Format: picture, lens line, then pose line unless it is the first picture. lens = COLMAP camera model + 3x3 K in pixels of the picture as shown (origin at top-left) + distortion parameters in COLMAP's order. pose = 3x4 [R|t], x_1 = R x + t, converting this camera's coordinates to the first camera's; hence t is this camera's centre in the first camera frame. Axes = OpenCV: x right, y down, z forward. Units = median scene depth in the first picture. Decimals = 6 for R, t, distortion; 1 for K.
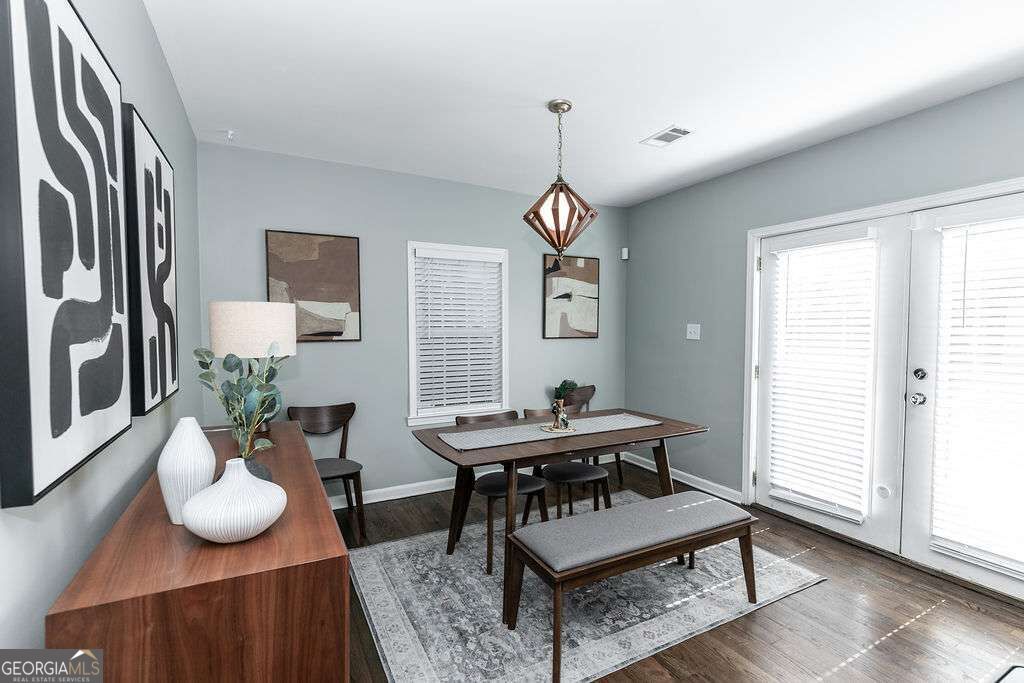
lens RADIAL K [[455.4, 0, 510.4], [0, 455.4, 345.0], [0, 0, 1]] dist [0.003189, -0.000122]
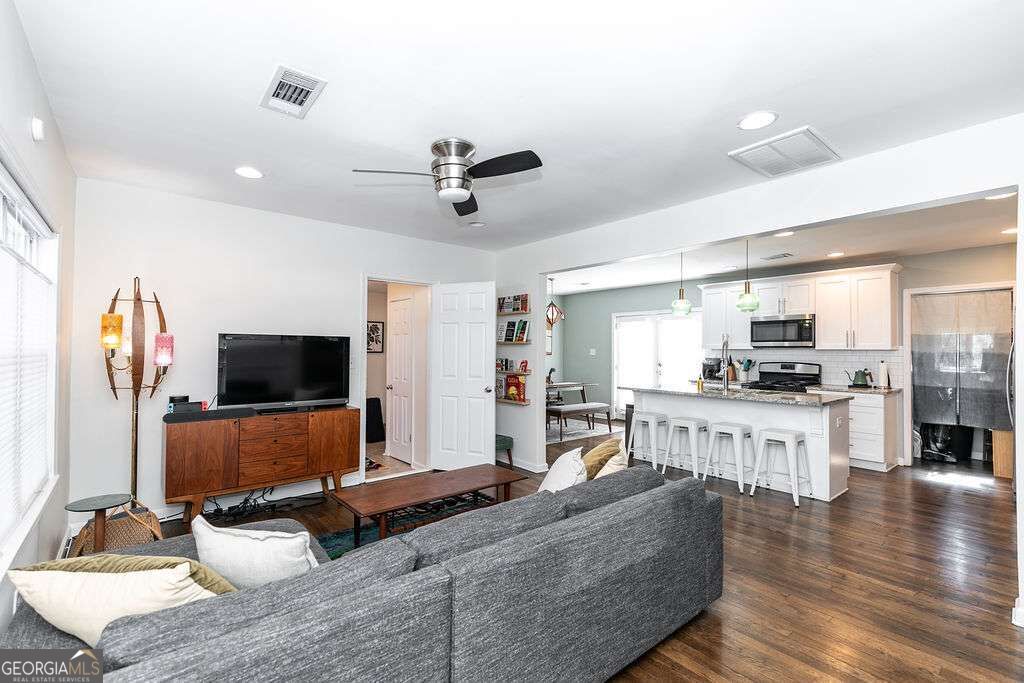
lens RADIAL K [[455.4, 0, 510.4], [0, 455.4, 345.0], [0, 0, 1]] dist [0.003189, -0.000122]
pose [[0.977651, 0.008058, 0.210081, -0.751266], [0.002927, 0.998647, -0.051924, 0.081066], [-0.210215, 0.051379, 0.976304, -1.789986]]
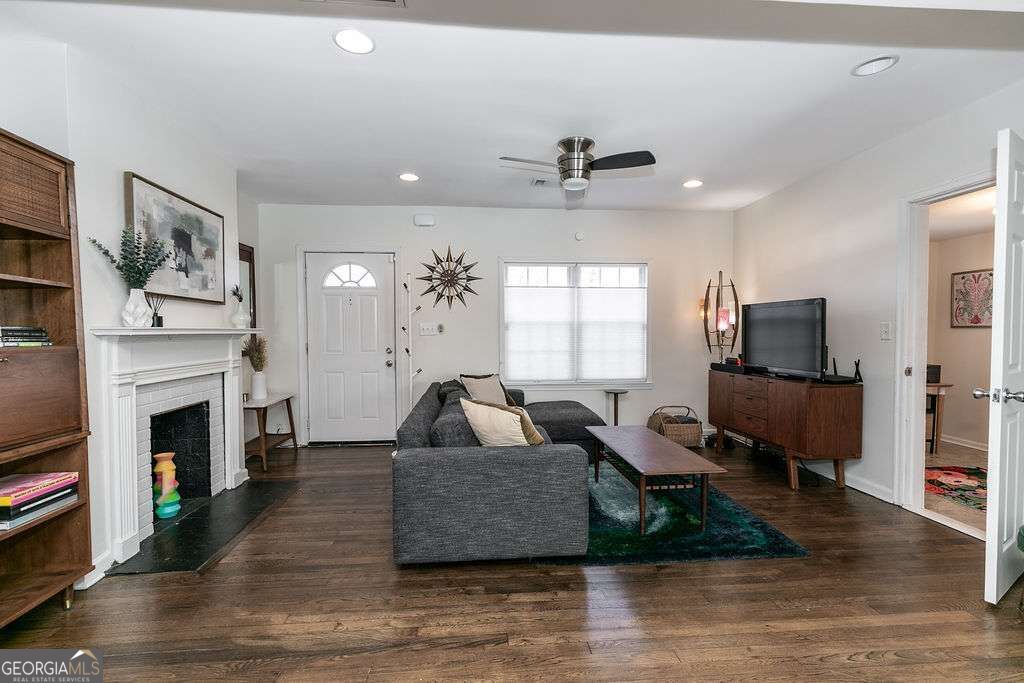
lens RADIAL K [[469.3, 0, 509.2], [0, 469.3, 345.9], [0, 0, 1]] dist [0.003130, -0.000170]
pose [[-0.381699, 0.029577, -0.923814, 0.549657], [-0.036796, 0.998209, 0.047162, 0.075782], [0.923554, 0.051994, -0.379927, -0.491538]]
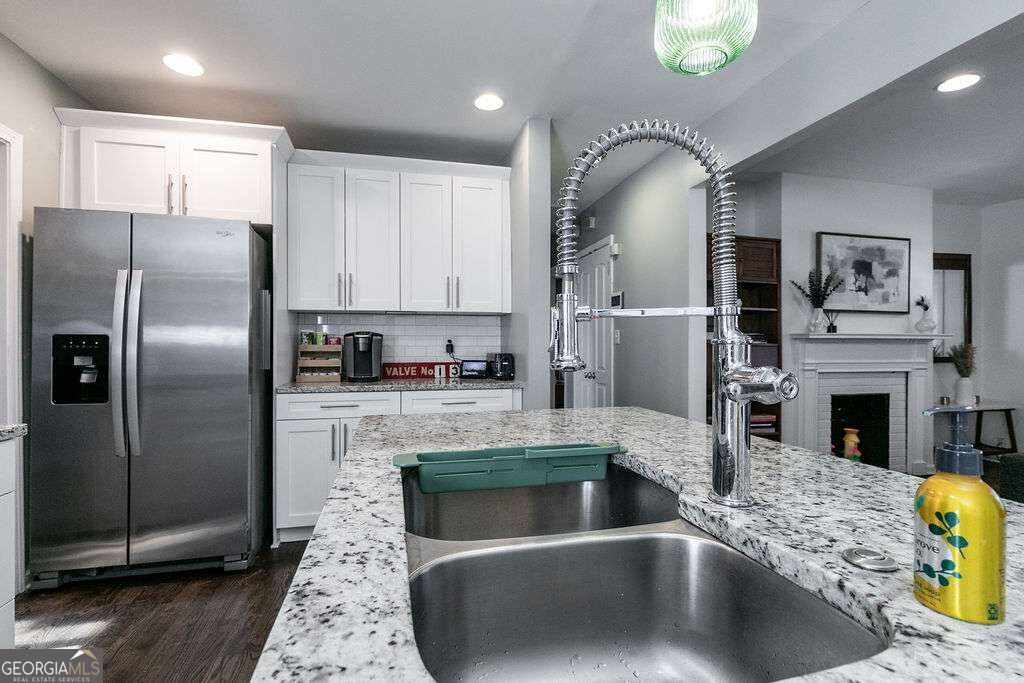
lens RADIAL K [[474.7, 0, 507.1], [0, 474.7, 345.5], [0, 0, 1]] dist [-0.001066, -0.000369]
pose [[-0.970170, -0.003913, 0.242395, 0.532388], [0.006965, 0.999007, 0.044002, 0.077173], [-0.242326, 0.044377, -0.969179, 0.087693]]
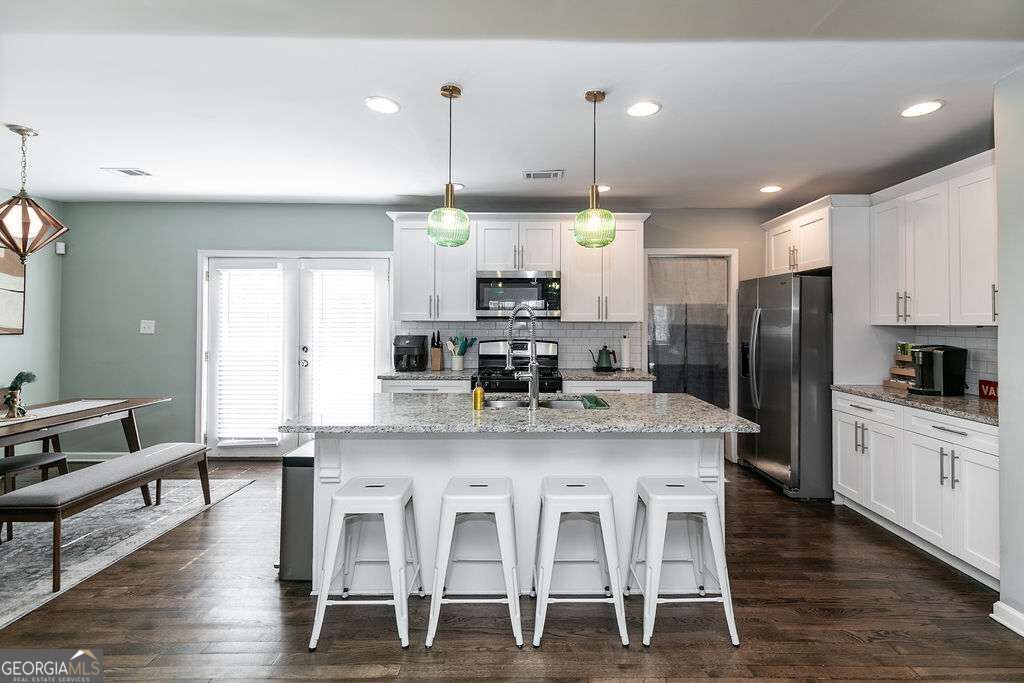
lens RADIAL K [[472.2, 0, 529.4], [0, 472.2, 314.7], [0, 0, 1]] dist [0.001161, -0.000259]
pose [[0.446176, 0.013541, 0.894843, -0.350947], [0.034840, 0.998865, -0.032487, 0.019244], [-0.894267, 0.045671, 0.445197, -0.590933]]
